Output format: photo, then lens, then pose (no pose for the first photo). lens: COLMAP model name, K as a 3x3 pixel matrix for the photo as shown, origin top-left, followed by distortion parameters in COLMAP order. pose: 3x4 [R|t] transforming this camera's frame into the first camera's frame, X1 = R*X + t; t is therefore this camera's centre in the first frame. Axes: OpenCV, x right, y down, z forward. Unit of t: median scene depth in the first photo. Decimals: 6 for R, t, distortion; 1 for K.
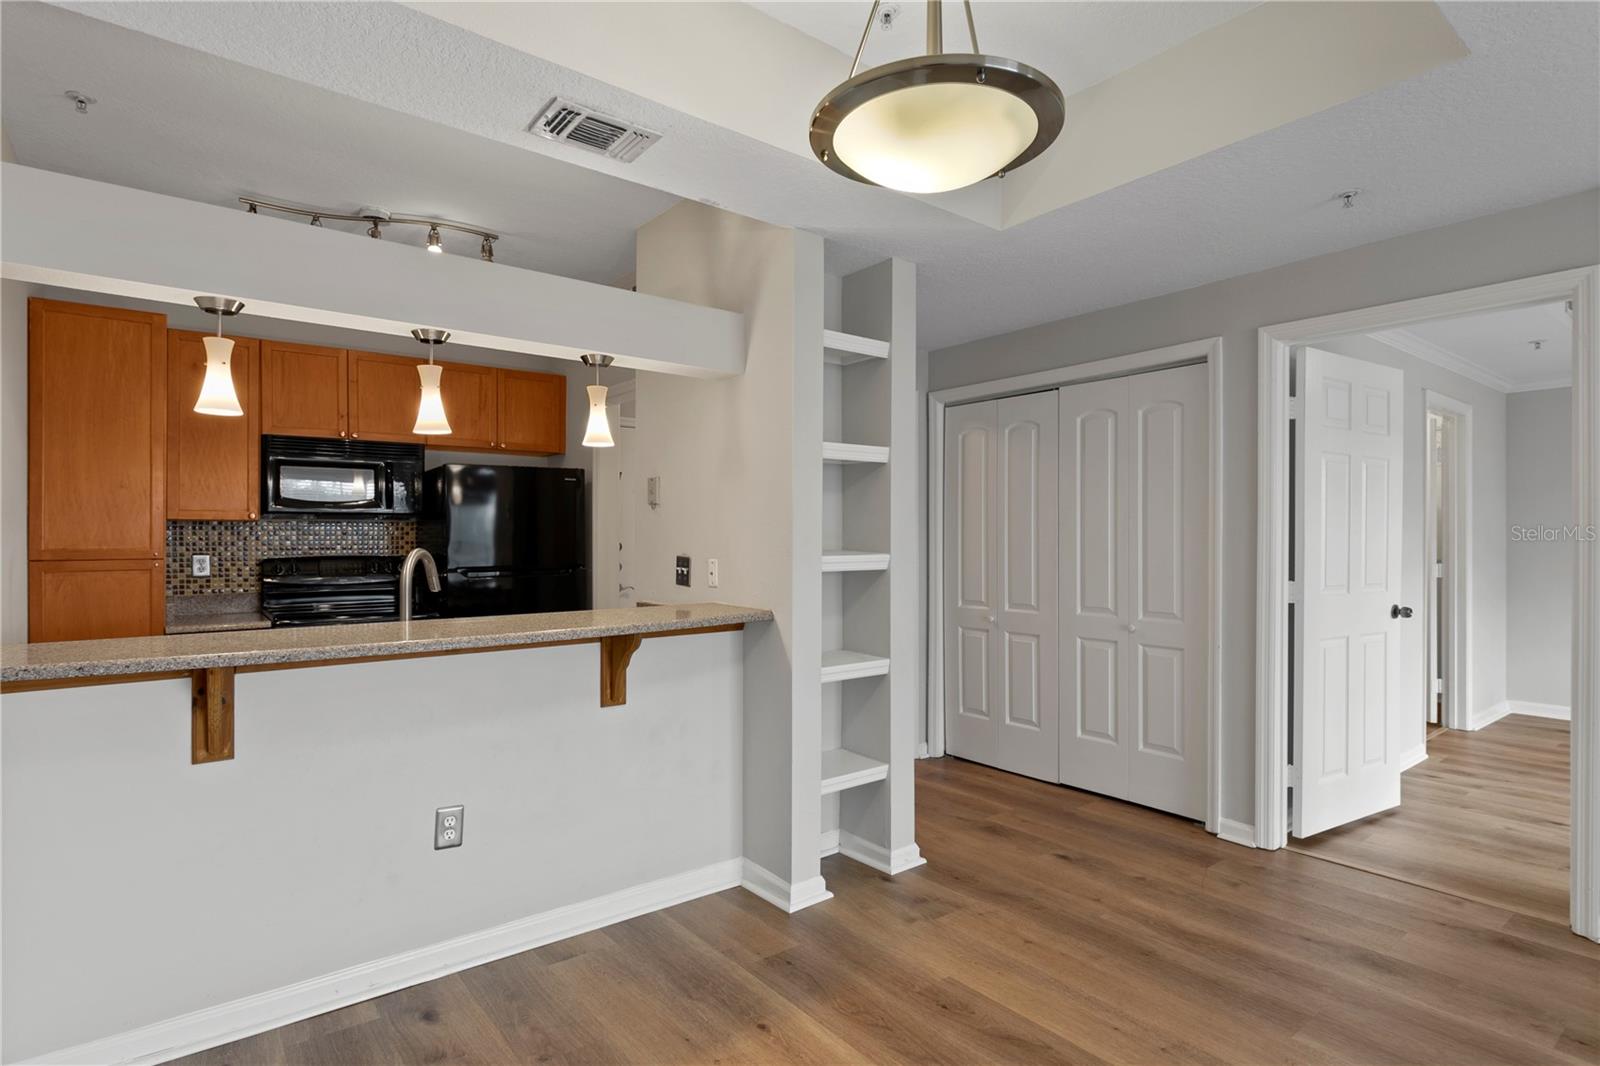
lens RADIAL K [[822.2, 0, 792.4], [0, 822.2, 532.6], [0, 0, 1]] dist [-0.001983, 0.001976]
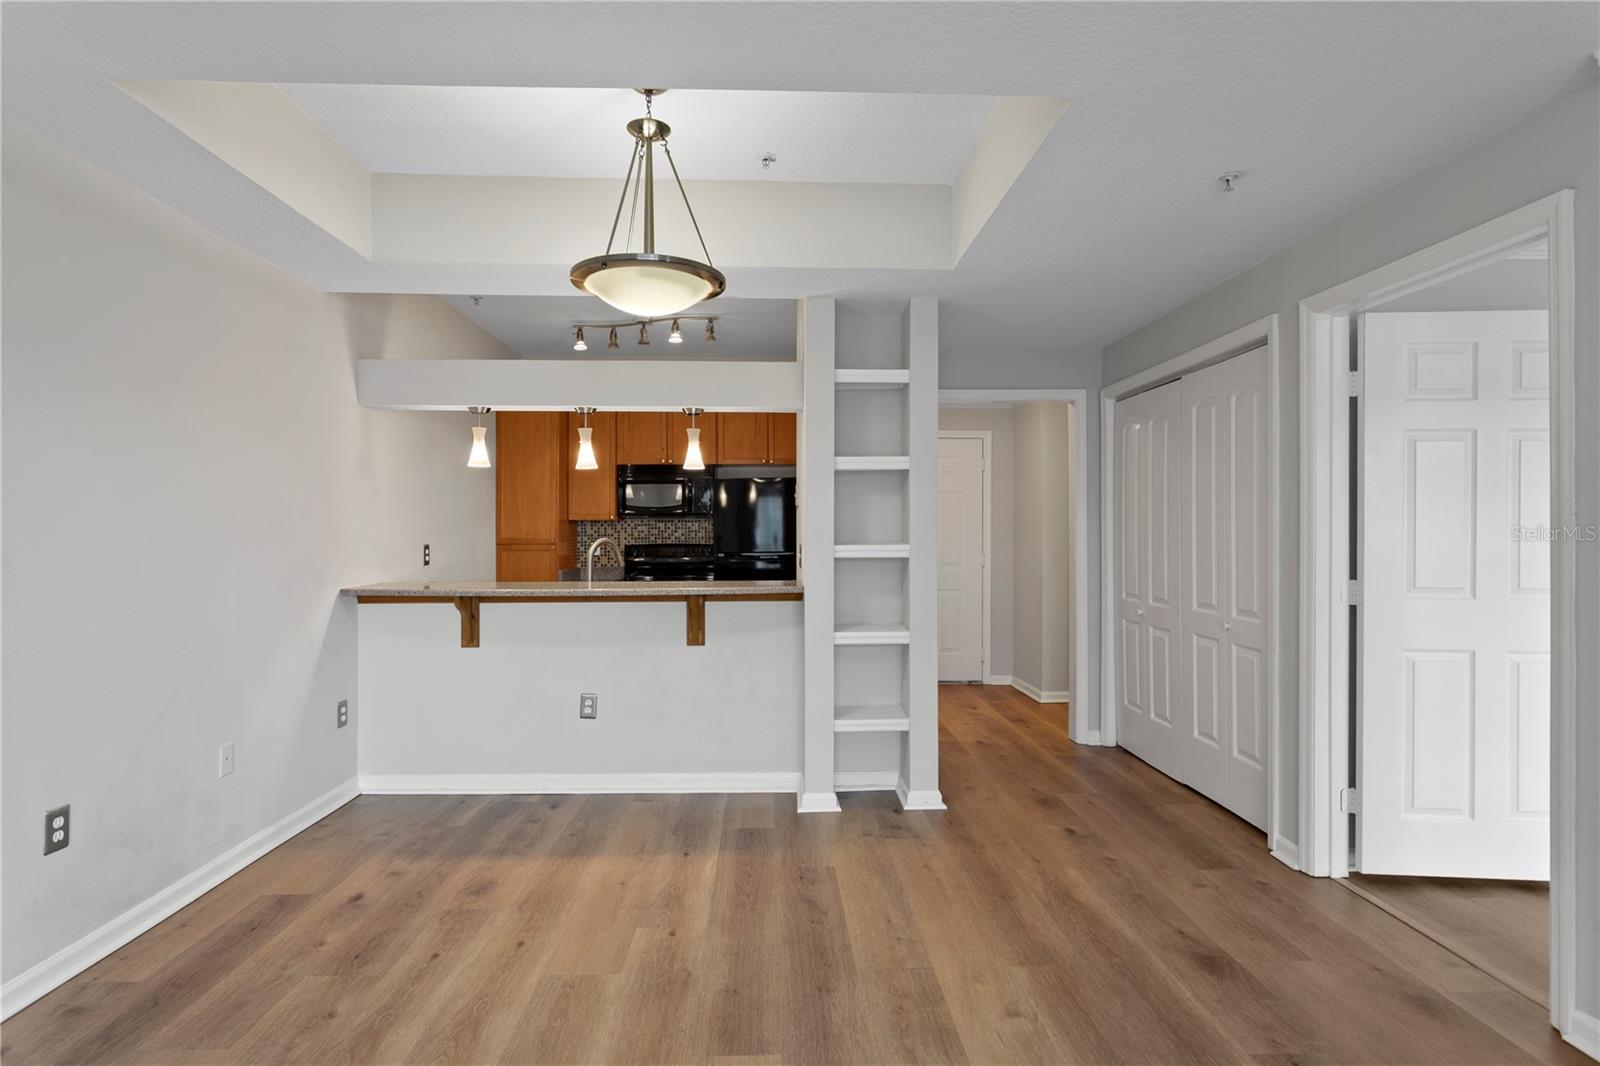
lens RADIAL K [[808.8, 0, 787.8], [0, 808.8, 526.5], [0, 0, 1]] dist [-0.000860, 0.000982]
pose [[0.807207, -0.003710, -0.590256, 0.631561], [0.005125, 0.999987, 0.000723, -0.002365], [0.590246, -0.003609, 0.807216, -0.058542]]
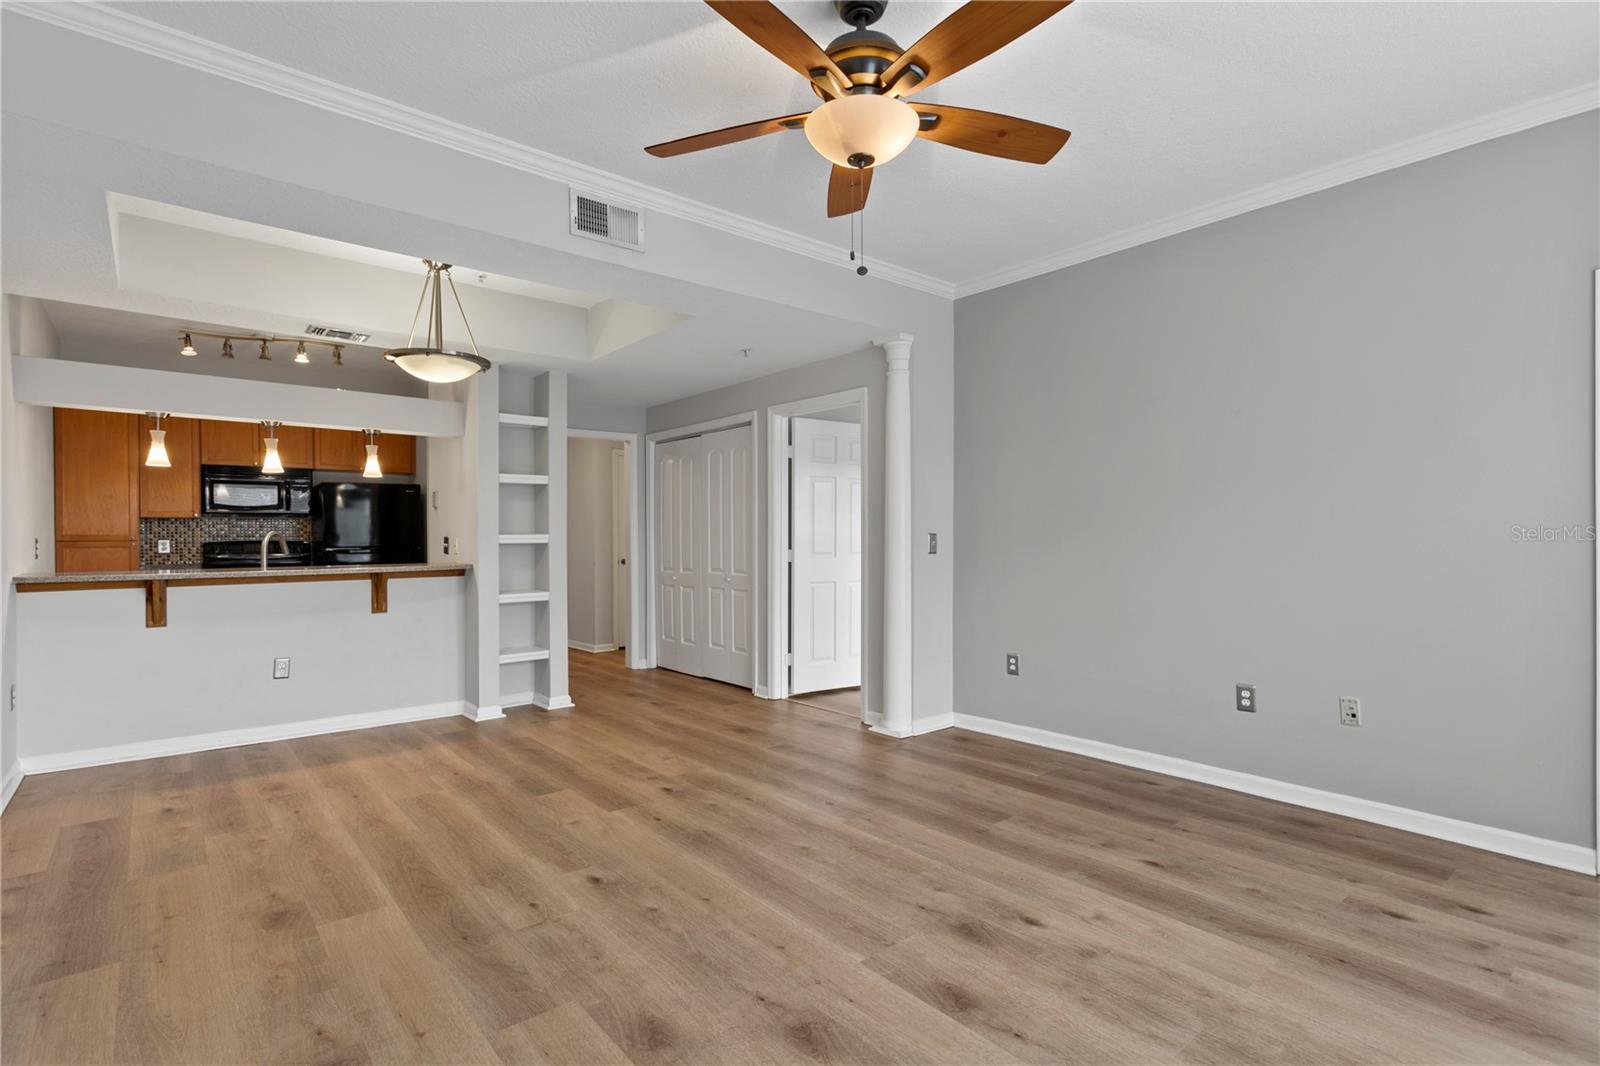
lens RADIAL K [[780.5, 0, 790.3], [0, 780.5, 538.0], [0, 0, 1]] dist [-0.000323, 0.008649]
pose [[0.999572, -0.004724, 0.028872, 0.560624], [0.004471, 0.999951, 0.008815, 0.019790], [-0.028912, -0.008682, 0.999544, -0.686617]]
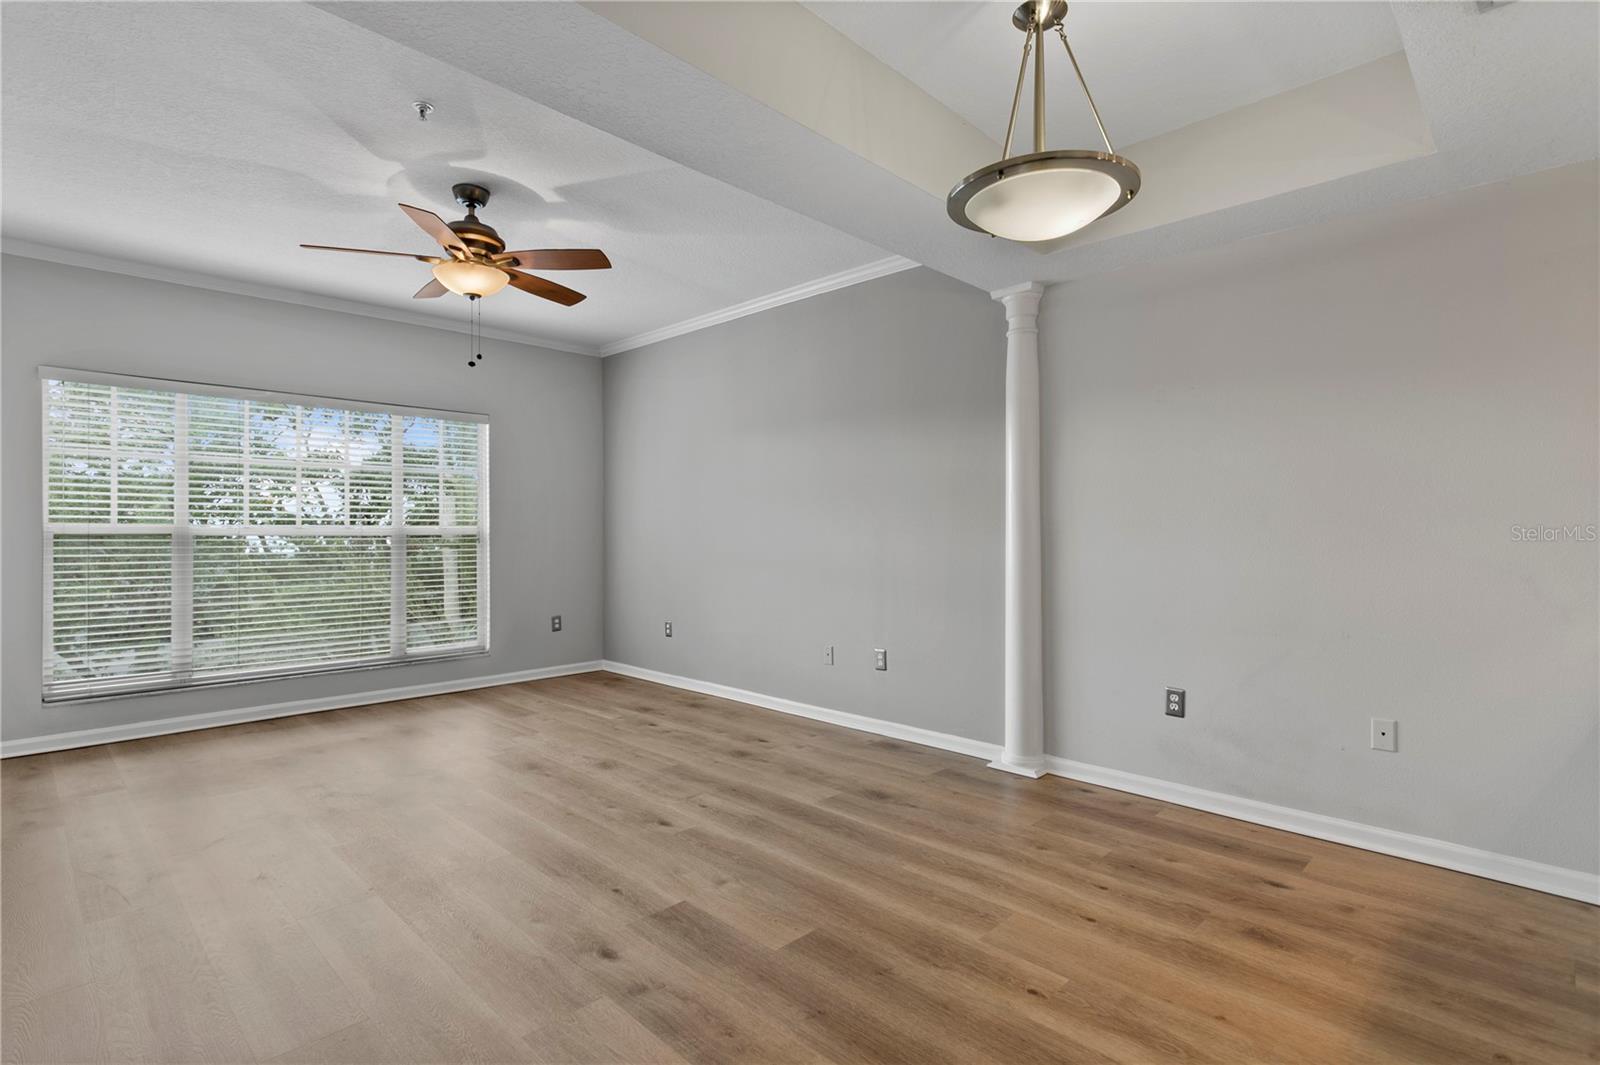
lens RADIAL K [[780.5, 0, 790.3], [0, 780.5, 537.5], [0, 0, 1]] dist [-0.000323, 0.008649]
pose [[-0.991834, 0.003951, -0.127474, 0.351264], [0.003609, 0.999989, 0.002915, 0.033540], [0.127484, 0.002431, -0.991838, 1.050504]]
